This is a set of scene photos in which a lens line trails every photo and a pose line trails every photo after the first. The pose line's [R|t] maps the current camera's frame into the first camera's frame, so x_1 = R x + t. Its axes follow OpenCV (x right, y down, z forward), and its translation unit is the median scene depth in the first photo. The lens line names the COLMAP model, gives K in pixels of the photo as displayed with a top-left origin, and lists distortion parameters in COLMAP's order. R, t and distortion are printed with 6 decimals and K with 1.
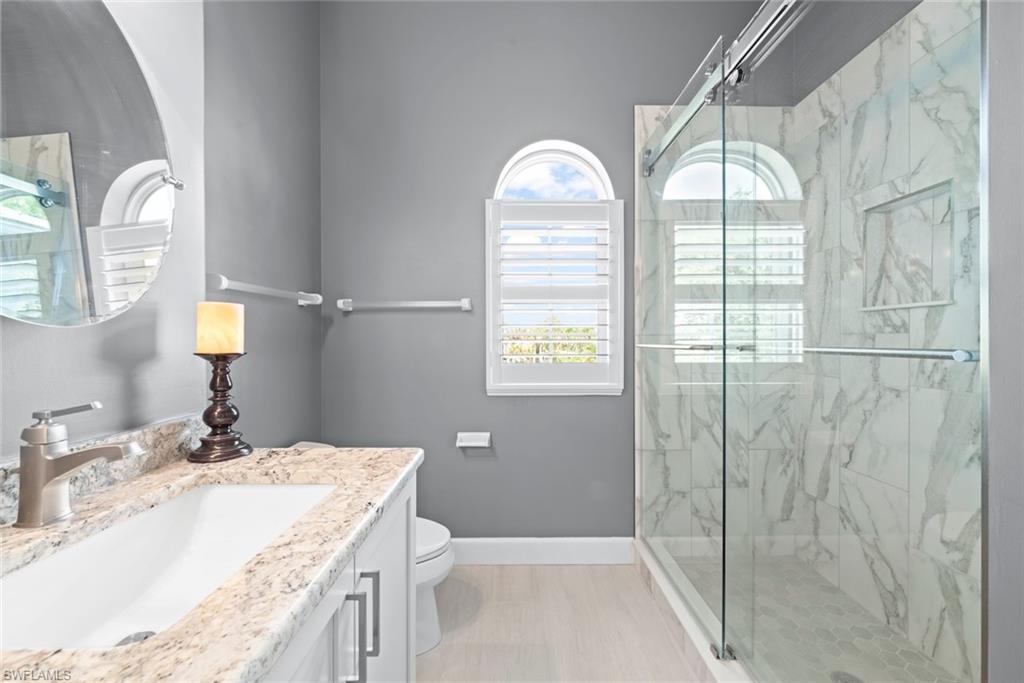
lens RADIAL K [[397.3, 0, 522.5], [0, 397.3, 341.6], [0, 0, 1]] dist [-0.002471, -0.000121]
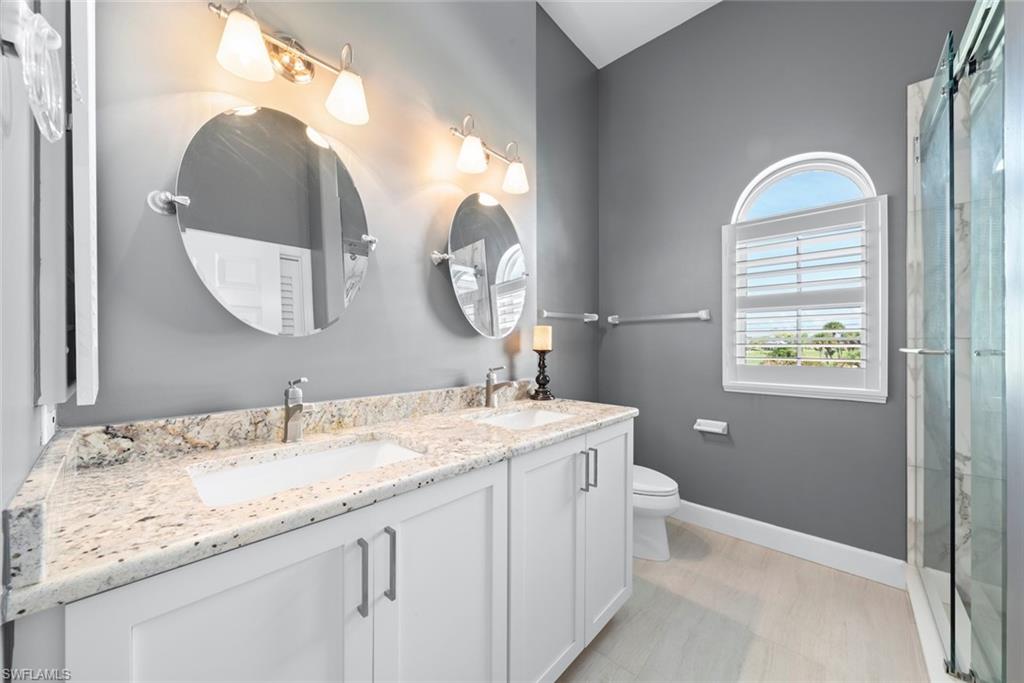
lens RADIAL K [[398.6, 0, 512.3], [0, 398.6, 345.8], [0, 0, 1]] dist [0.001513, 0.000150]
pose [[0.733244, 0.003394, -0.679957, 0.478611], [-0.004038, 0.999992, 0.000636, 0.006212], [0.679953, 0.002279, 0.733252, -0.563301]]
